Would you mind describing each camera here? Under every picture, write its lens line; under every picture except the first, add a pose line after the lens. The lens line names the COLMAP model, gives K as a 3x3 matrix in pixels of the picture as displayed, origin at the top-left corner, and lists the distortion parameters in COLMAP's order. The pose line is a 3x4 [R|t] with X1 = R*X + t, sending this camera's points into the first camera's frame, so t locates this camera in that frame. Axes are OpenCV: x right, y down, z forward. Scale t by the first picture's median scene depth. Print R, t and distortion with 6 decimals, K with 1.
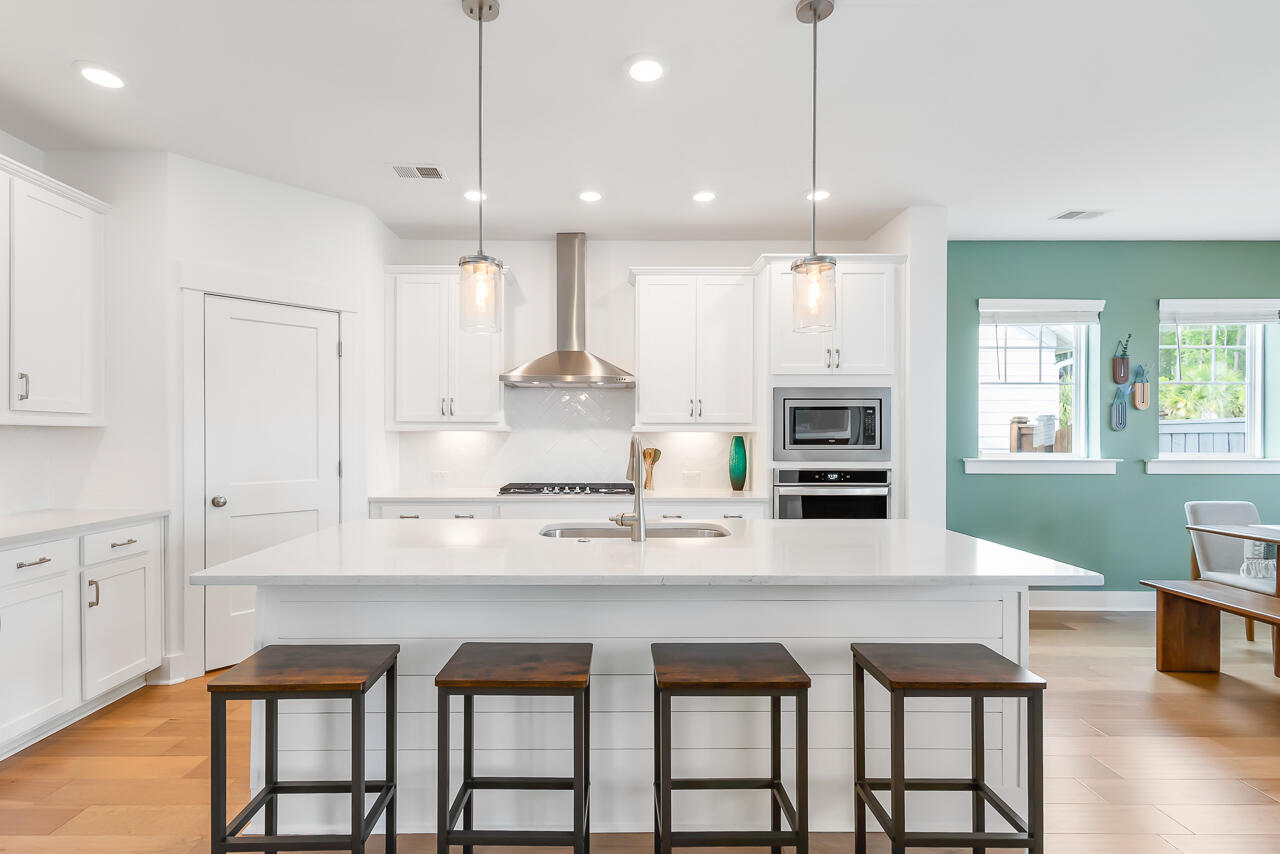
lens RADIAL K [[620.2, 0, 621.5], [0, 620.2, 439.8], [0, 0, 1]] dist [0.011712, -0.000459]
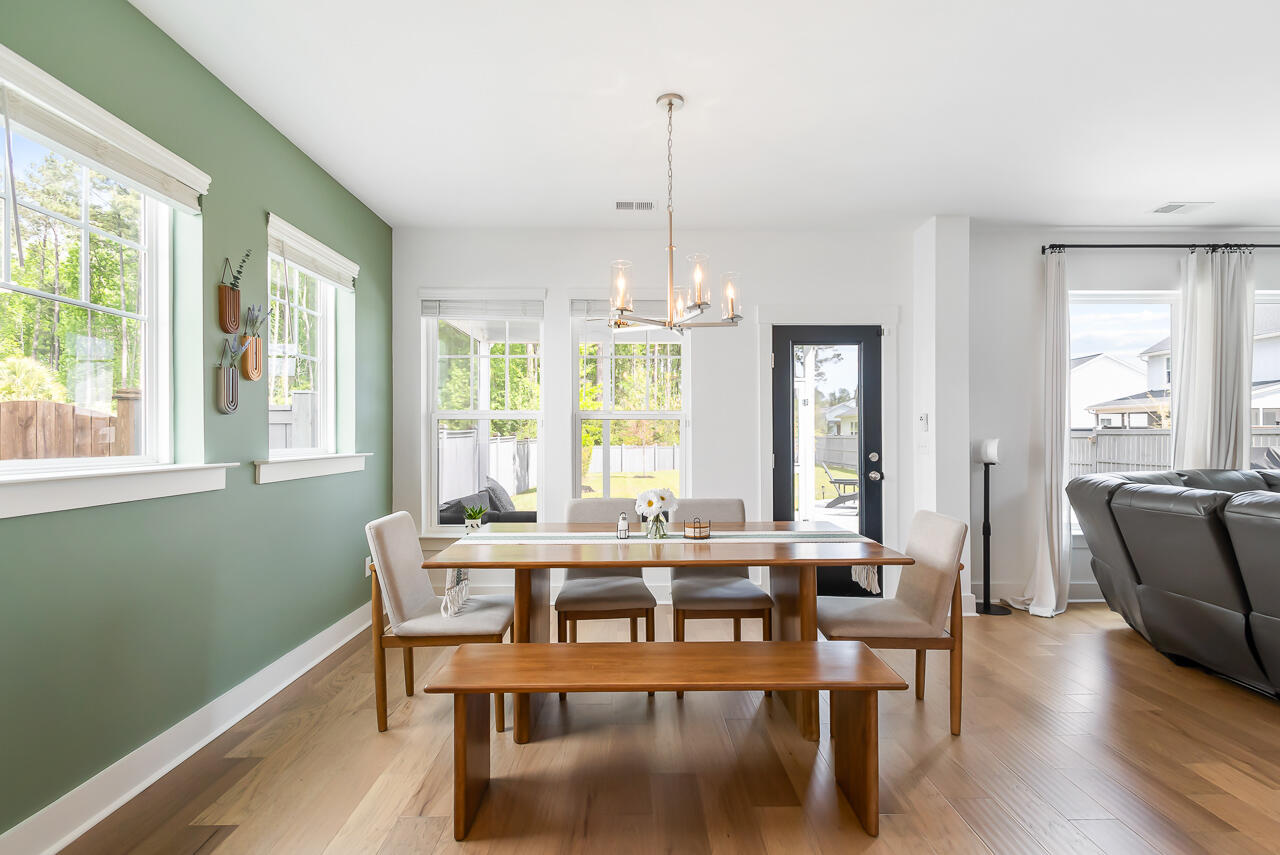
lens RADIAL K [[599.9, 0, 641.2], [0, 599.9, 430.7], [0, 0, 1]] dist [0.019856, -0.006169]
pose [[-0.004789, 0.004575, 0.999978, 0.254743], [0.007584, 0.999961, -0.004538, 0.007402], [-0.999960, 0.007562, -0.004823, 0.672379]]
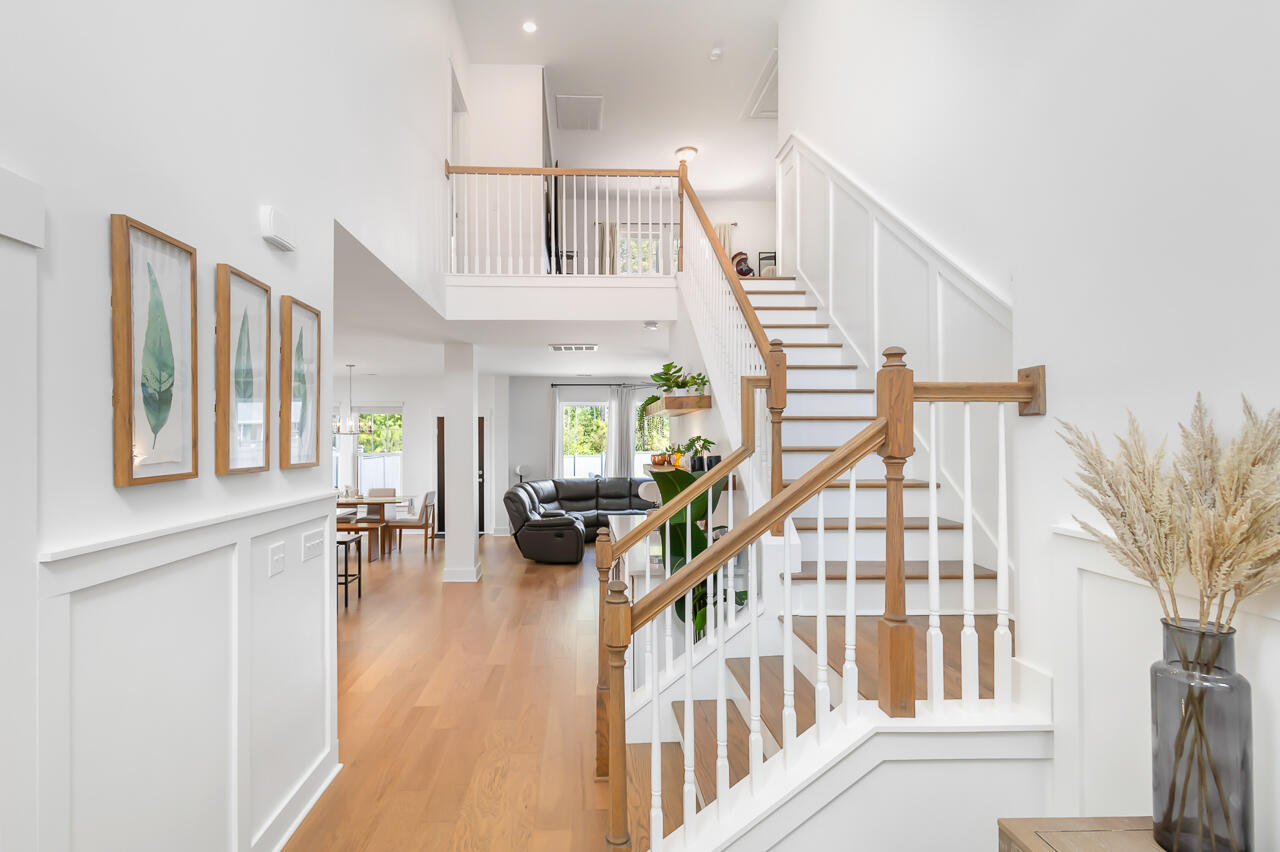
lens RADIAL K [[620.2, 0, 621.5], [0, 620.2, 438.8], [0, 0, 1]] dist [0.011712, -0.000459]
pose [[-0.040694, -0.000164, 0.999172, -1.326940], [0.006803, 0.999977, 0.000441, -0.086843], [-0.999149, 0.006815, -0.040692, -0.233412]]
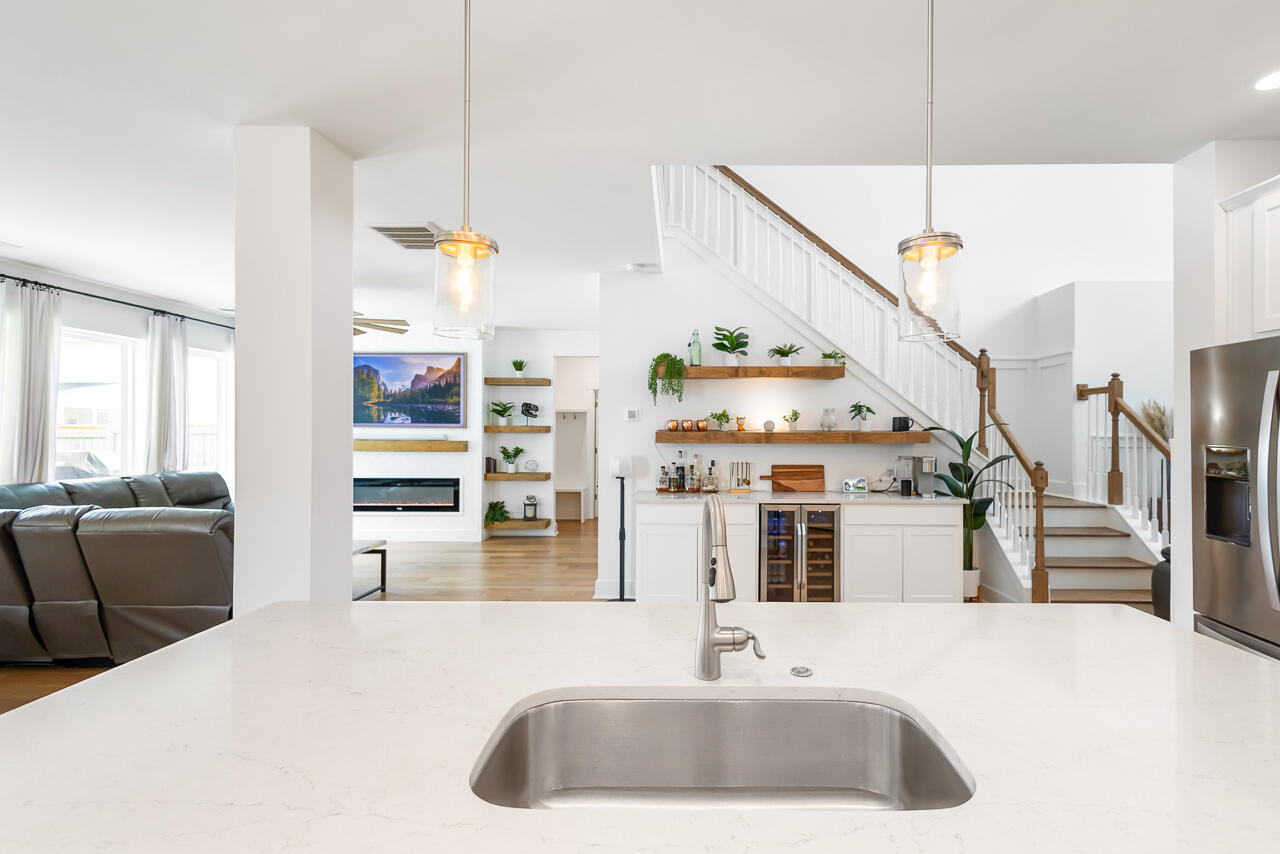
lens RADIAL K [[602.6, 0, 681.7], [0, 602.6, 428.5], [0, 0, 1]] dist [0.017462, -0.000415]
pose [[-0.999913, -0.005135, 0.012189, 0.029998], [-0.005133, 0.999987, 0.000170, -0.034408], [-0.012190, 0.000108, -0.999926, 0.830350]]
